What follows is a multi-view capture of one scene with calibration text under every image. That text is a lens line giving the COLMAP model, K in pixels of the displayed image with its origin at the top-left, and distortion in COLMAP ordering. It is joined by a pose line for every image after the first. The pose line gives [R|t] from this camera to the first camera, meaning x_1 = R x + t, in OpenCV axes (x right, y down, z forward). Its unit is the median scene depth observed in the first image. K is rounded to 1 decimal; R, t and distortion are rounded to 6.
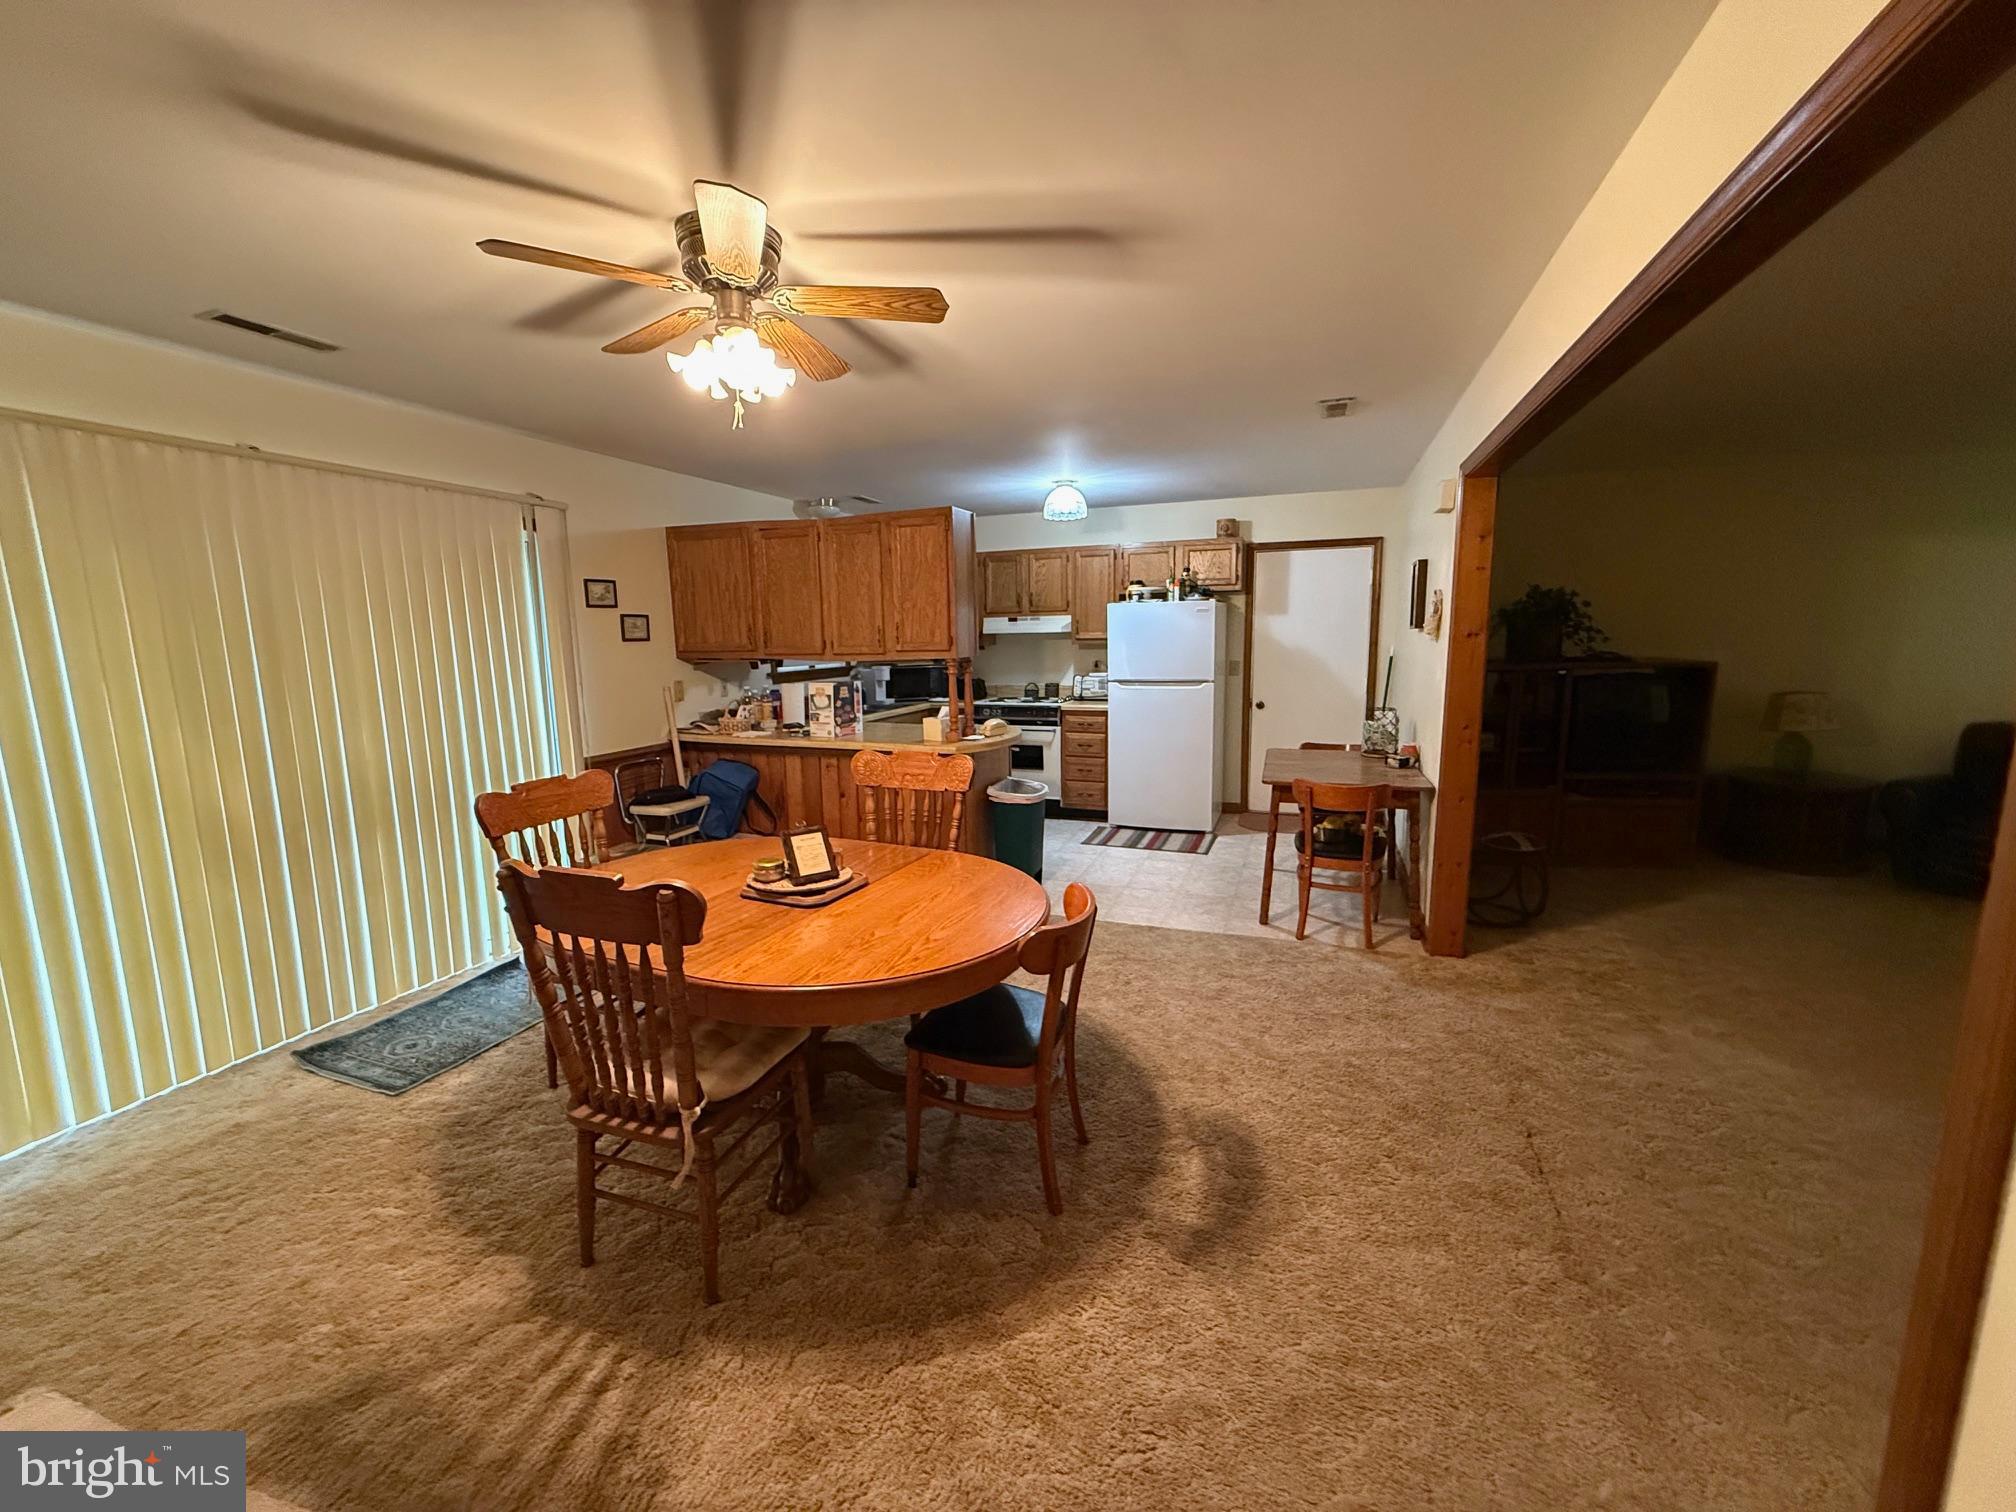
lens RADIAL K [[799.6, 0, 993.5], [0, 799.6, 758.1], [0, 0, 1]] dist [-0.008121, 0.000742]
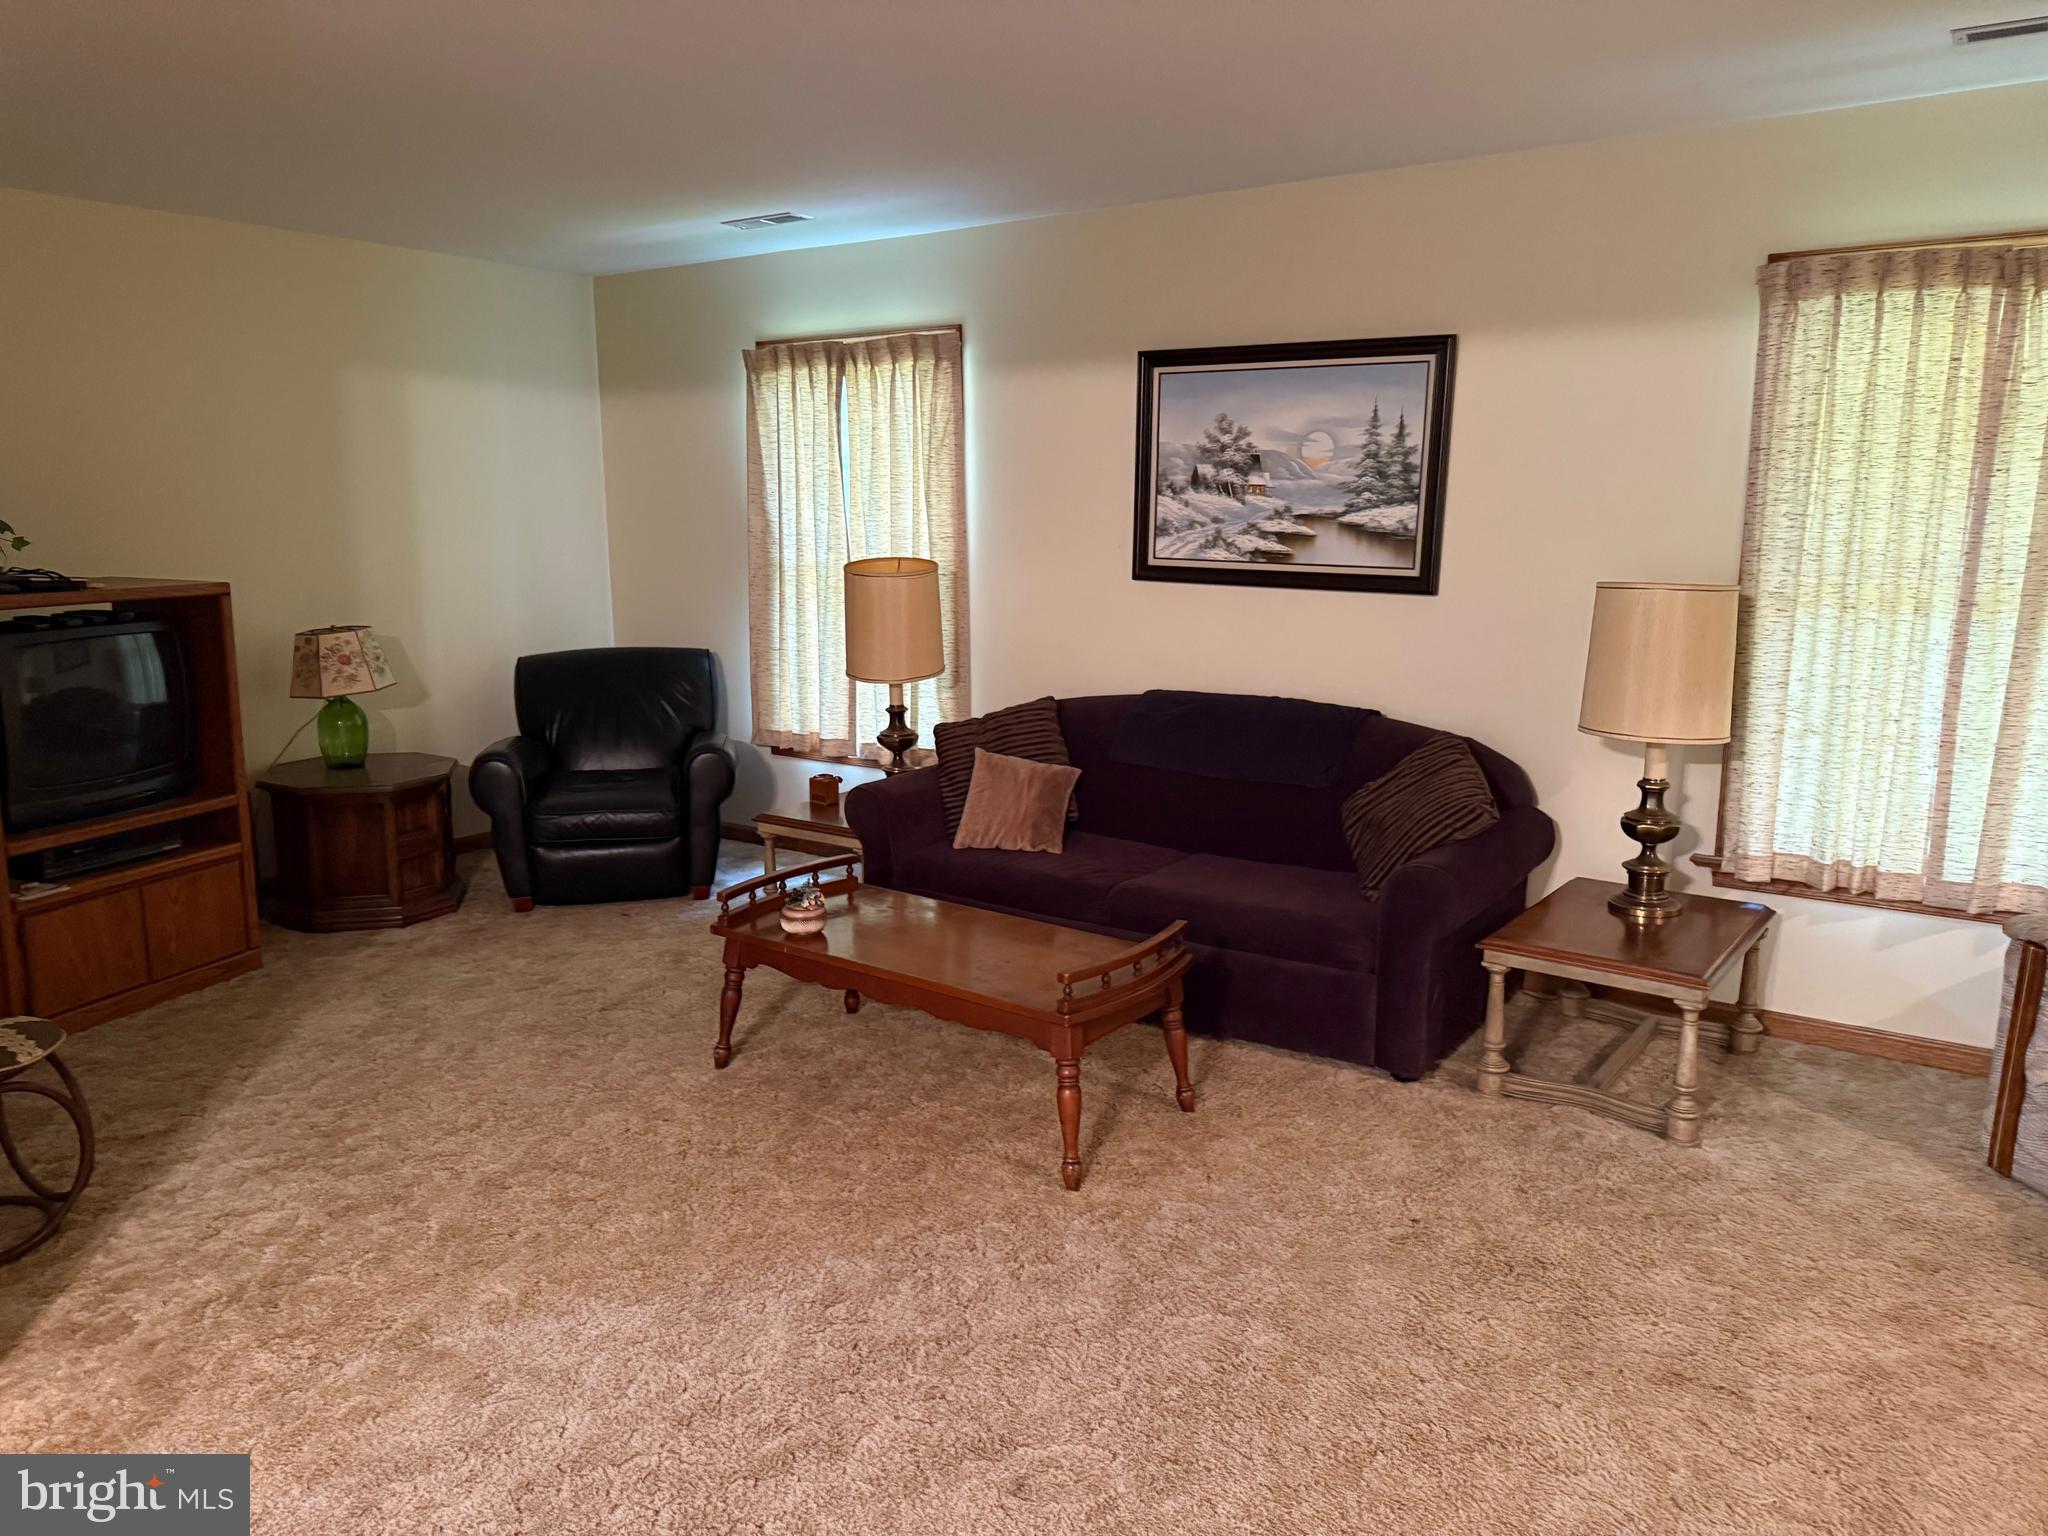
lens RADIAL K [[1439.4, 0, 1021.6], [0, 1439.4, 769.4], [0, 0, 1]] dist [0.031704, -0.041058]
pose [[0.228735, -0.155386, 0.961008, 0.101800], [0.141056, 0.982051, 0.125215, -0.058800], [-0.963215, 0.106915, 0.246547, 0.338251]]
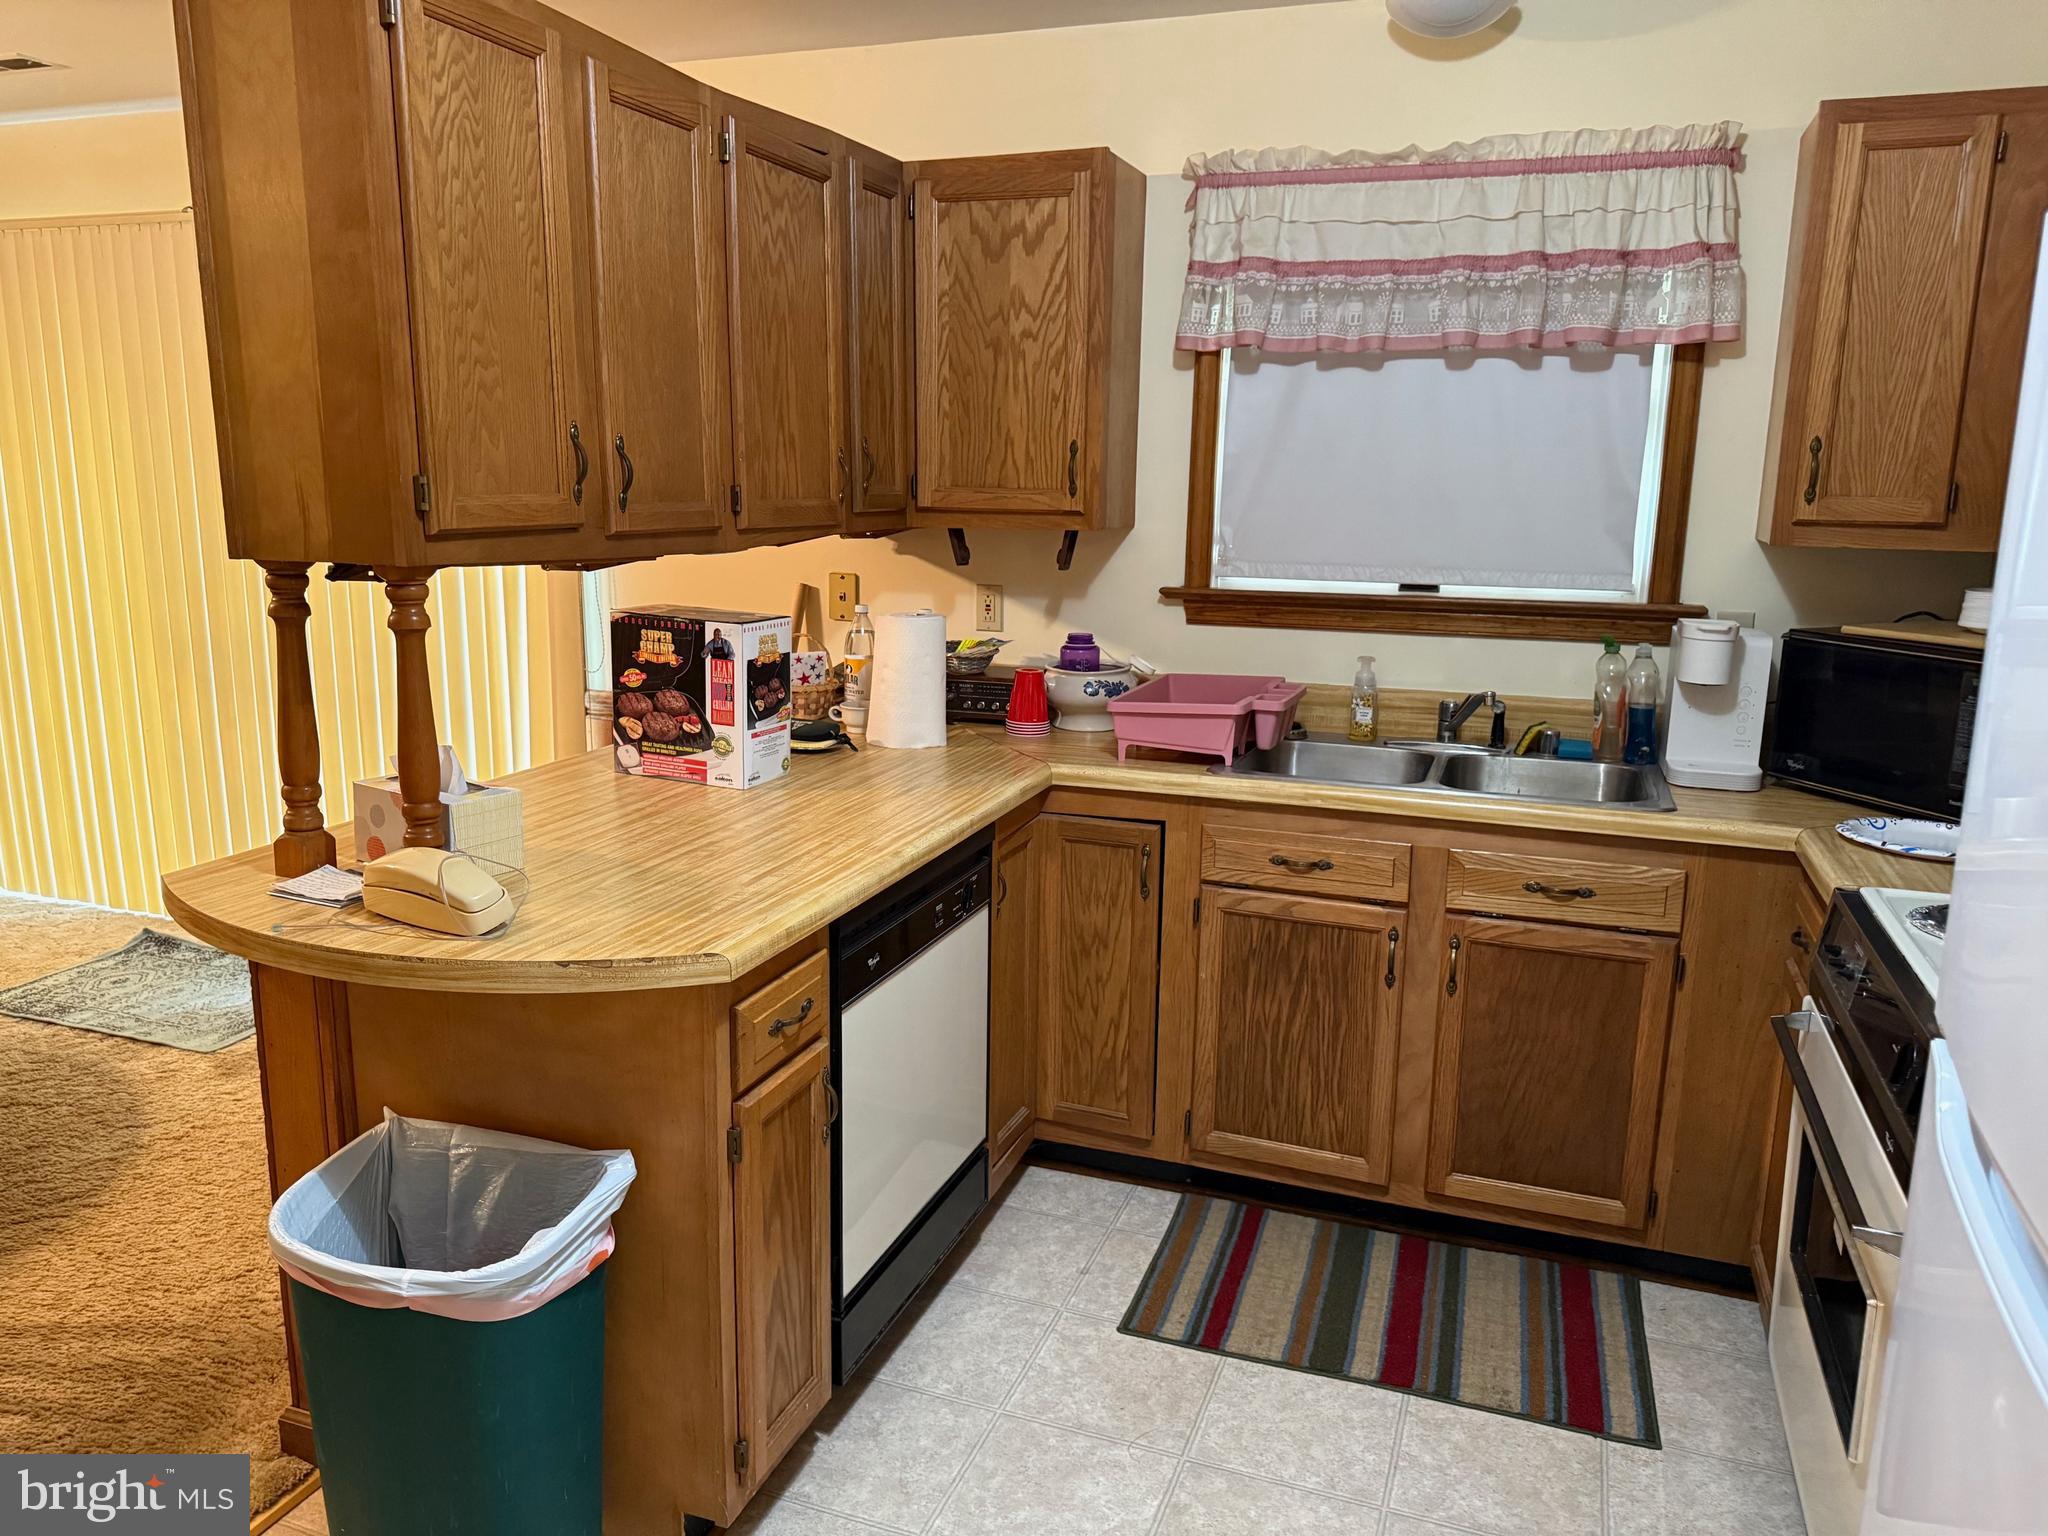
lens RADIAL K [[1439.4, 0, 1013.6], [0, 1439.4, 766.8], [0, 0, 1]] dist [0.031704, -0.041058]
pose [[0.016687, 0.218651, -0.975660, 0.530231], [-0.171256, 0.962001, 0.212661, -0.249957], [0.985085, 0.163539, 0.053498, 1.524057]]
